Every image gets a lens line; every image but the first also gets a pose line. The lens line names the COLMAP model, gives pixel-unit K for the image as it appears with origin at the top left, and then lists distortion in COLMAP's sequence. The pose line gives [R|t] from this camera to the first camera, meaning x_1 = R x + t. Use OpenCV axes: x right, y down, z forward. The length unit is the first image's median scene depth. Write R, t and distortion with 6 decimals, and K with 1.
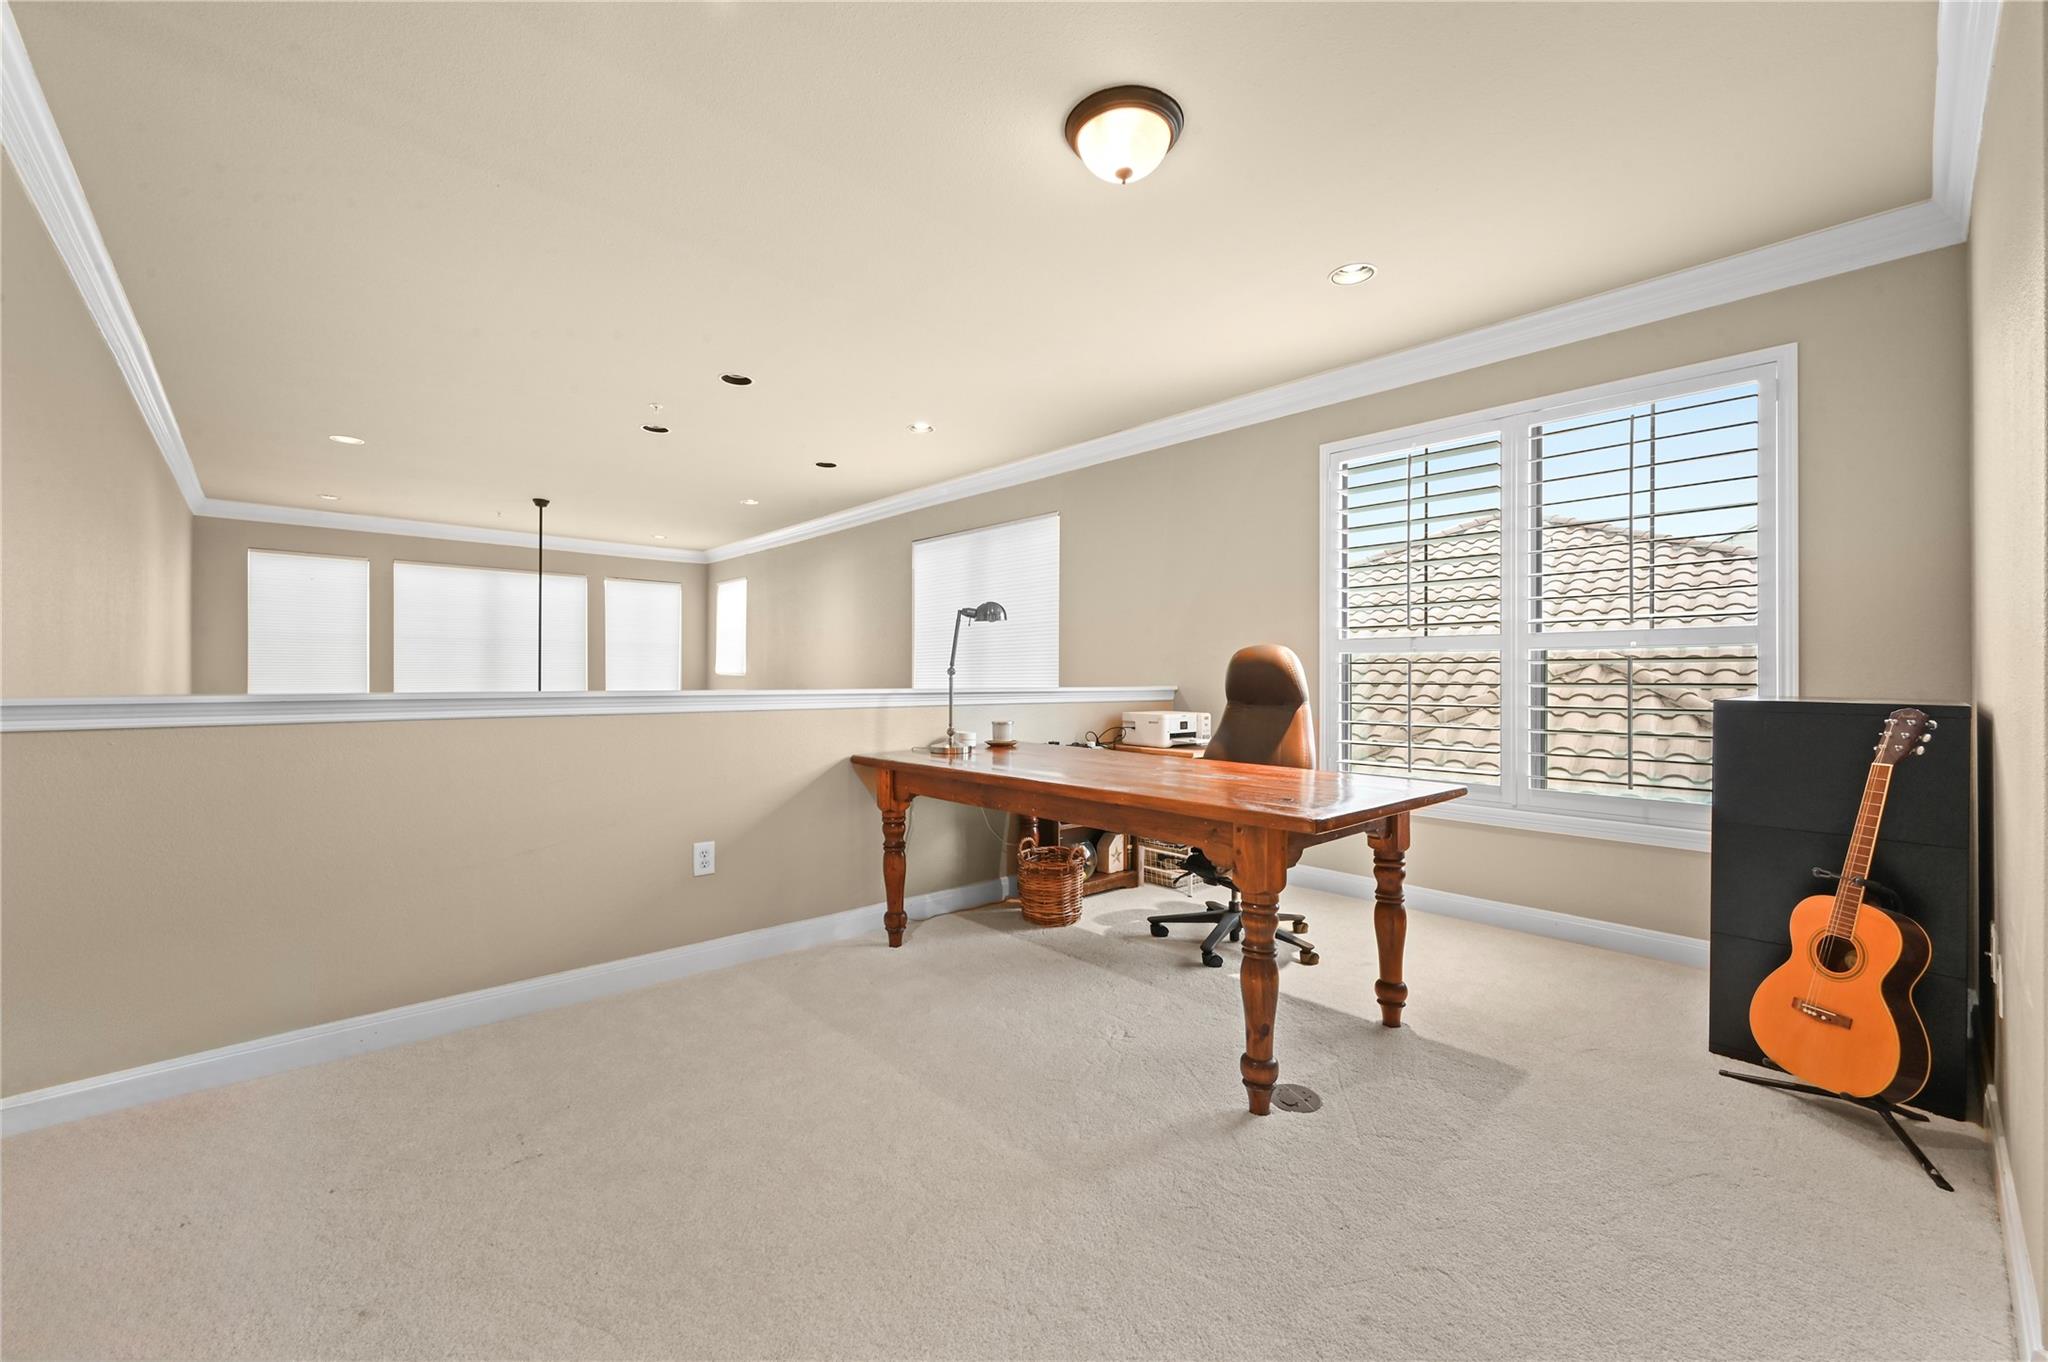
lens RADIAL K [[812.0, 0, 1026.5], [0, 812.0, 679.5], [0, 0, 1]] dist [0.001413, -0.000008]
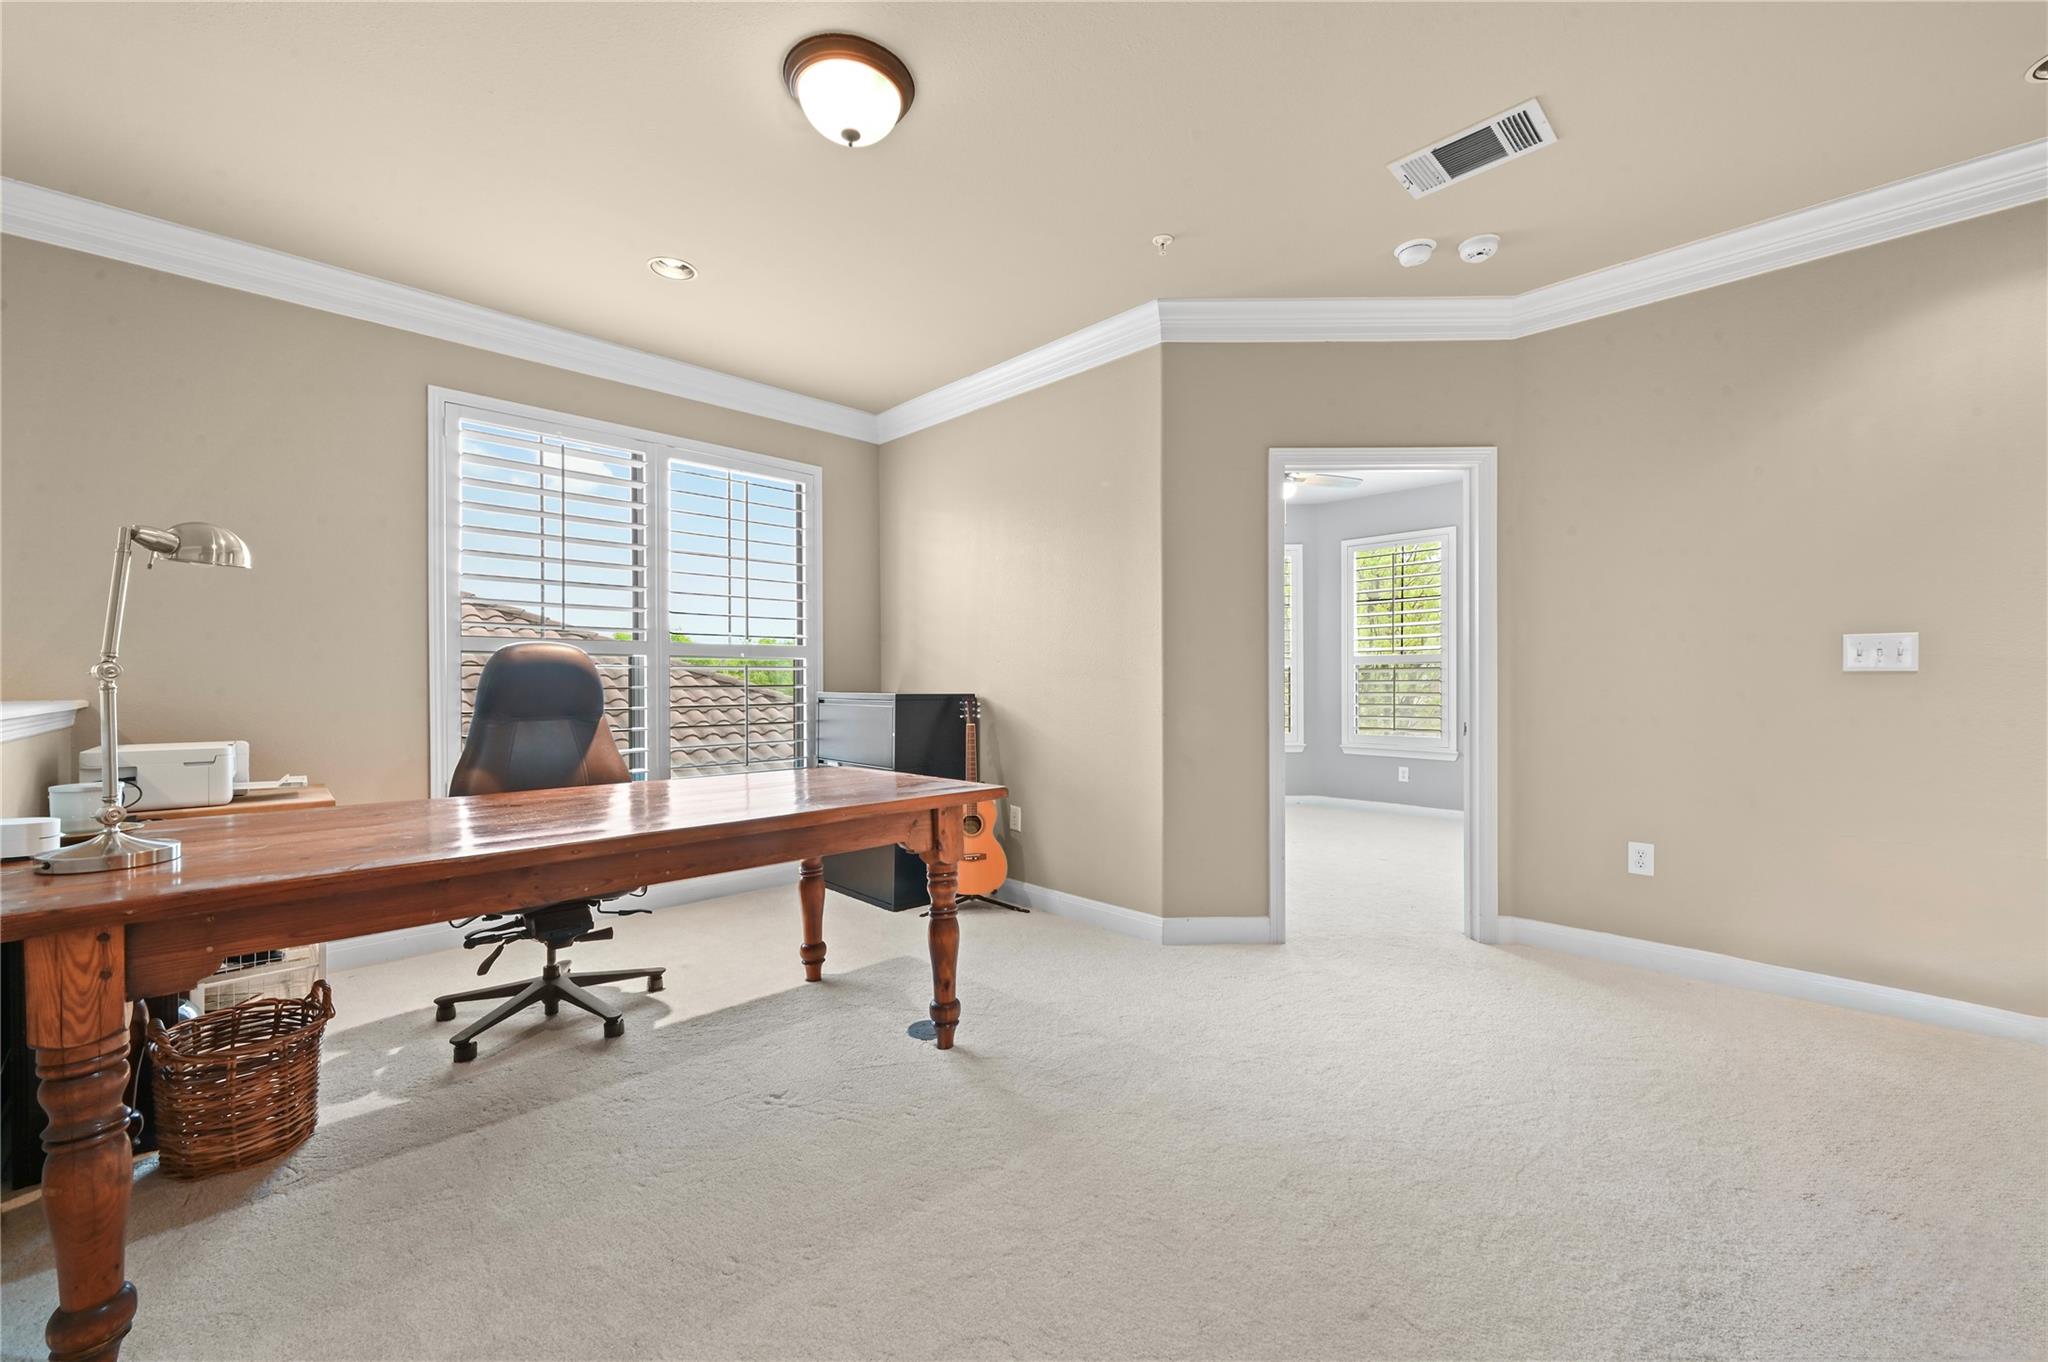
lens RADIAL K [[812.0, 0, 1026.3], [0, 812.0, 681.4], [0, 0, 1]] dist [0.001413, -0.000008]
pose [[-0.035514, -0.003252, 0.999364, -0.591499], [0.004434, 0.999984, 0.003412, -0.002967], [-0.999359, 0.004552, -0.035499, 0.606639]]
